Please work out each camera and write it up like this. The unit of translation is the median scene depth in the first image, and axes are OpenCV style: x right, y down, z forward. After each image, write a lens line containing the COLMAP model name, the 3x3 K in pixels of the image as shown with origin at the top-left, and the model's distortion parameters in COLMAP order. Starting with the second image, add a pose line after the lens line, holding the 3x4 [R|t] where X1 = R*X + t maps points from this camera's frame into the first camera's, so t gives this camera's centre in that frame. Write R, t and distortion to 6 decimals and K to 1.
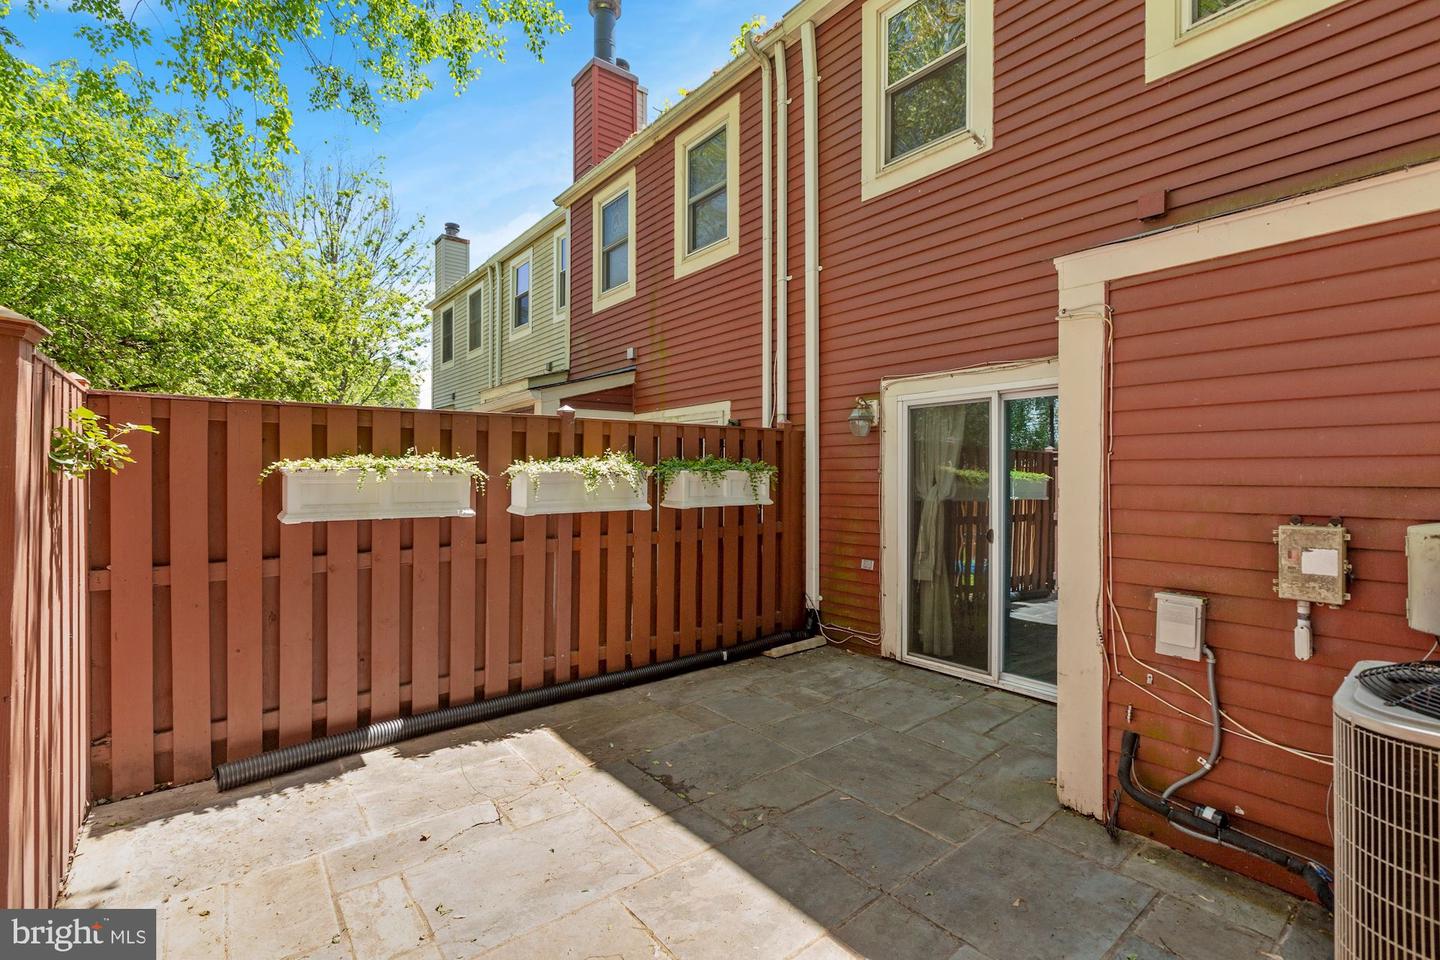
lens RADIAL K [[638.5, 0, 714.7], [0, 638.5, 474.0], [0, 0, 1]] dist [0.000146, -0.000095]
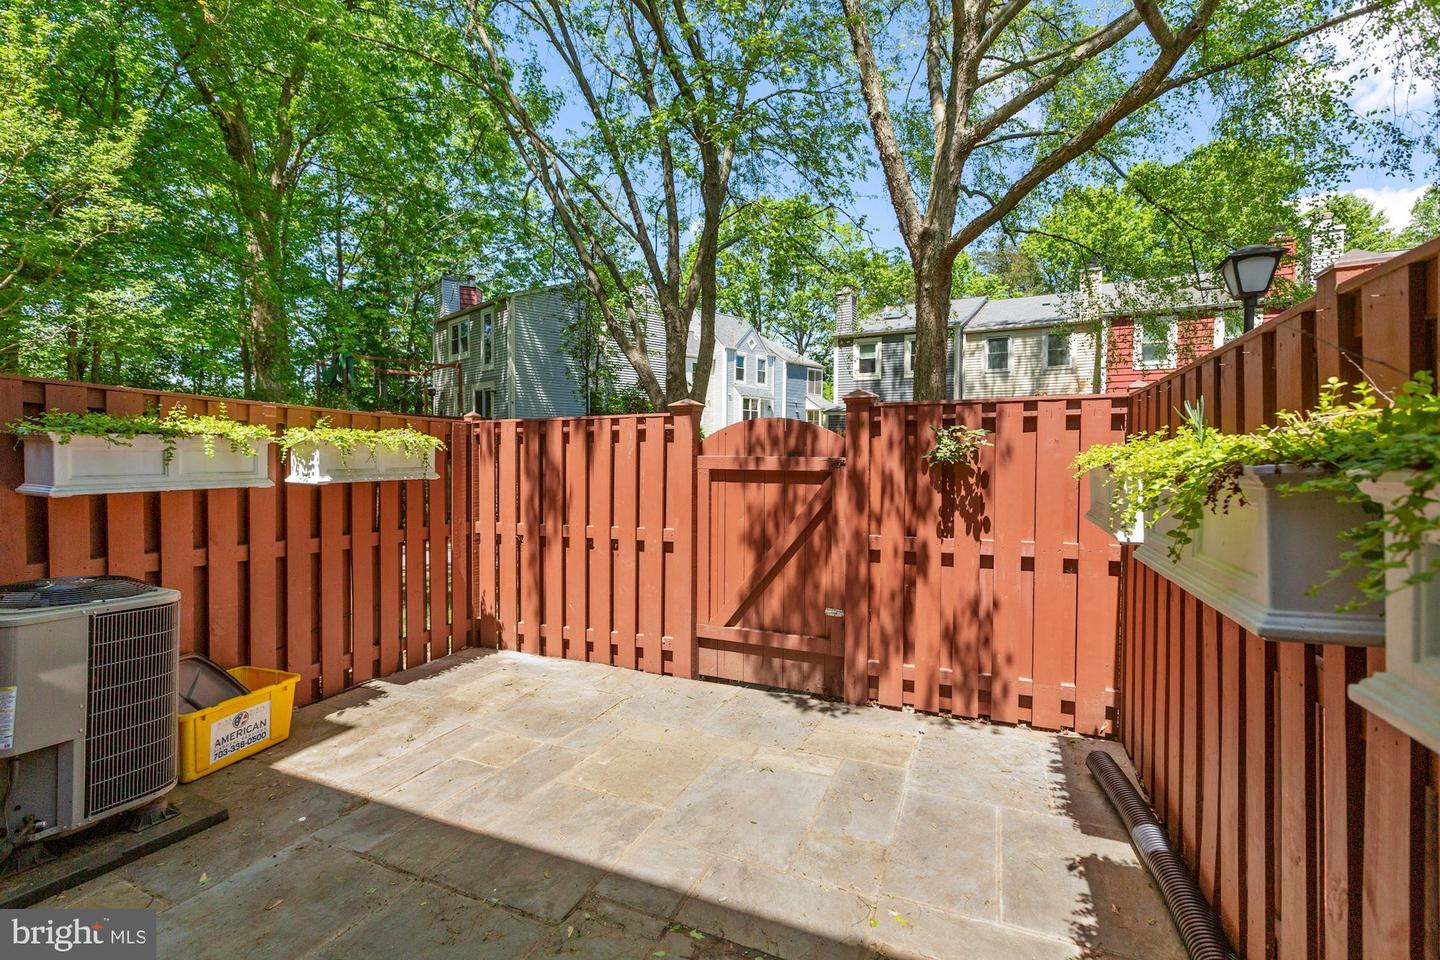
lens RADIAL K [[638.5, 0, 710.0], [0, 638.5, 466.3], [0, 0, 1]] dist [0.000146, -0.000095]
pose [[-0.885170, 0.002089, -0.465263, 0.212878], [-0.005672, 0.999867, 0.015279, -0.008211], [0.465233, 0.016163, -0.885041, 1.352393]]
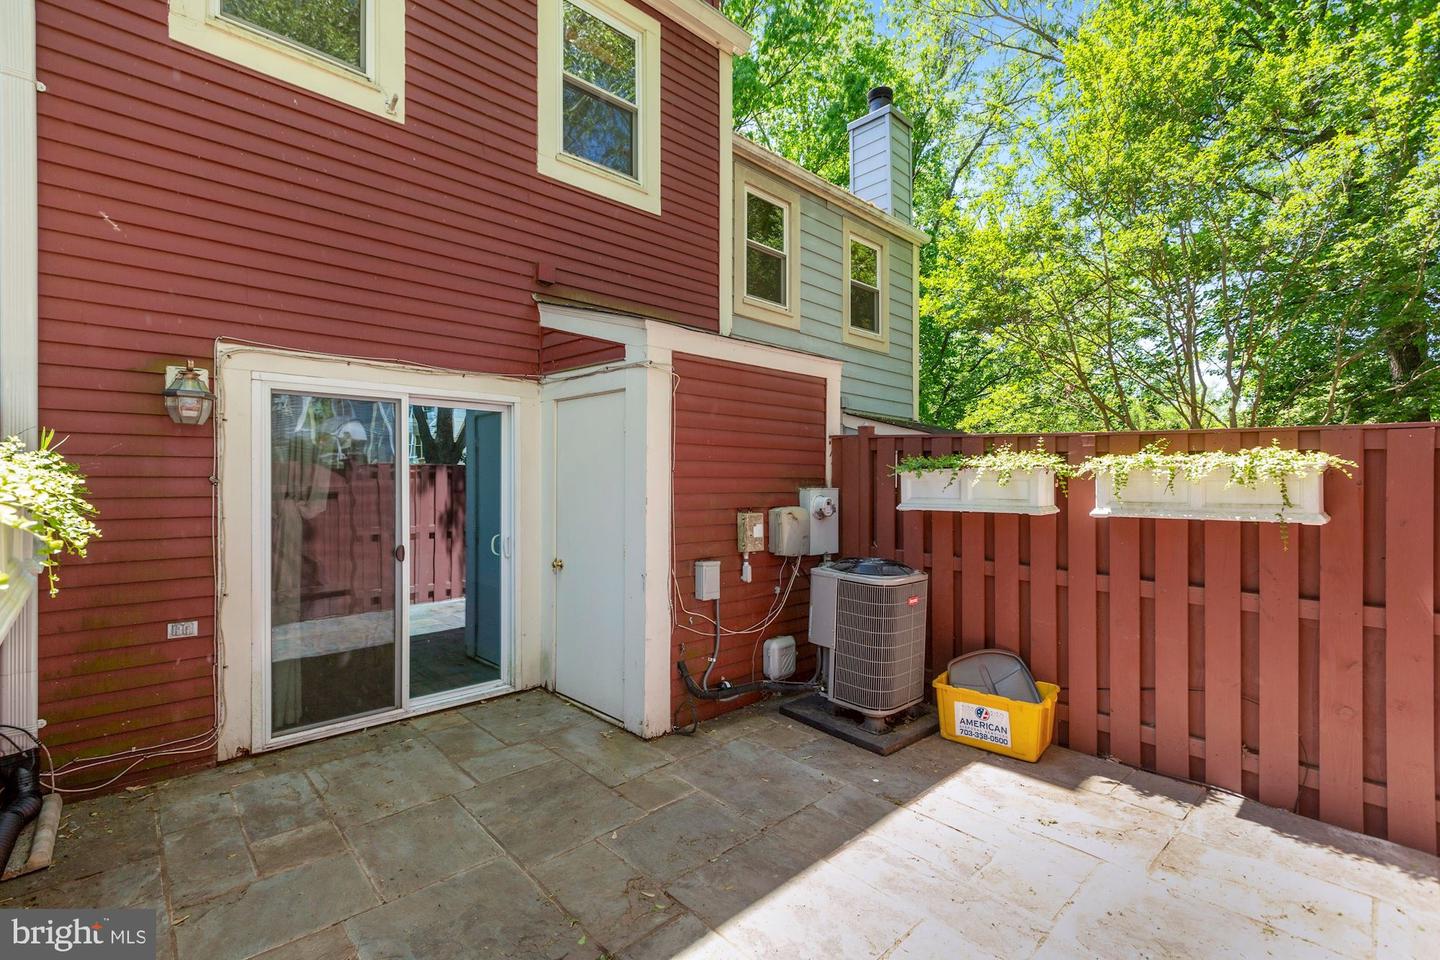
lens RADIAL K [[638.5, 0, 715.1], [0, 638.5, 482.6], [0, 0, 1]] dist [0.000146, -0.000095]
pose [[-0.079207, -0.003978, 0.996850, -0.613294], [-0.005984, 0.999976, 0.003515, -0.010296], [-0.996840, -0.005687, -0.079229, 0.773801]]
